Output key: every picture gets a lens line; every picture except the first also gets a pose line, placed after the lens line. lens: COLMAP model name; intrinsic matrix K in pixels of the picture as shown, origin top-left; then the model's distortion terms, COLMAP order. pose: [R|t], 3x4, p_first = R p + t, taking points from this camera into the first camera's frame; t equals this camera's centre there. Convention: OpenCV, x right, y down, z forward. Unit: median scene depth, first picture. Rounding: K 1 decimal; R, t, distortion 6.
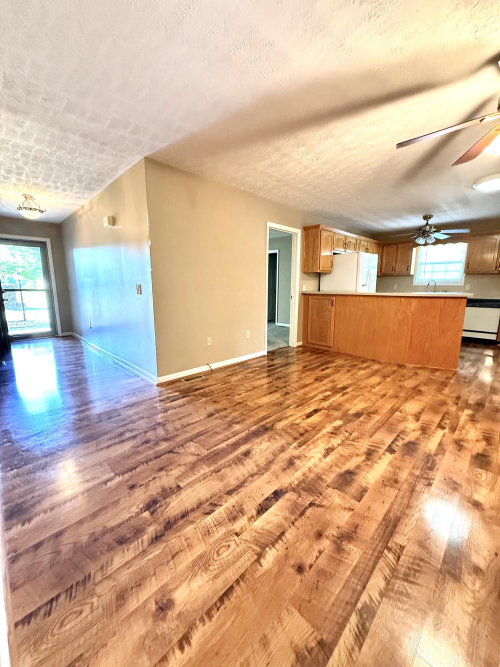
lens RADIAL K [[264.2, 0, 253.5], [0, 264.2, 330.3], [0, 0, 1]] dist [-0.003125, 0.000181]
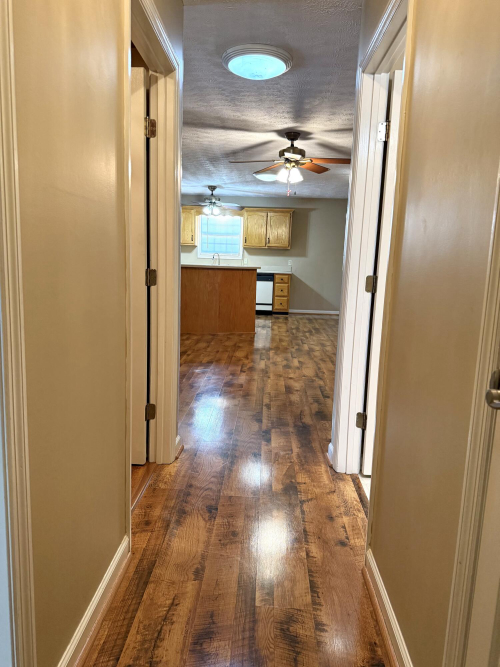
lens RADIAL K [[455.3, 0, 248.8], [0, 455.3, 342.2], [0, 0, 1]] dist [0.040527, 0.000714]
pose [[0.739196, -0.093936, 0.666908, -0.558259], [0.080068, 0.995460, 0.051466, 0.082816], [-0.668714, 0.015355, 0.743361, -0.447141]]
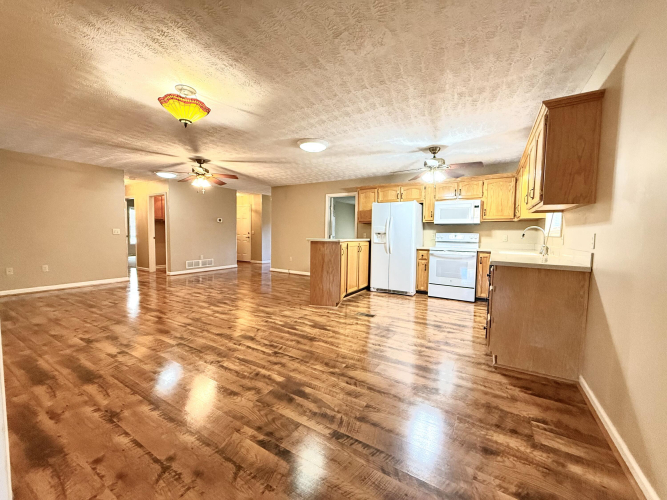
lens RADIAL K [[264.2, 0, 338.0], [0, 264.2, 253.0], [0, 0, 1]] dist [-0.003125, 0.000181]
pose [[0.256790, 0.077166, -0.963382, 1.803241], [-0.186728, 0.981987, 0.028884, -0.124741], [0.948257, 0.172473, 0.266573, 0.734451]]
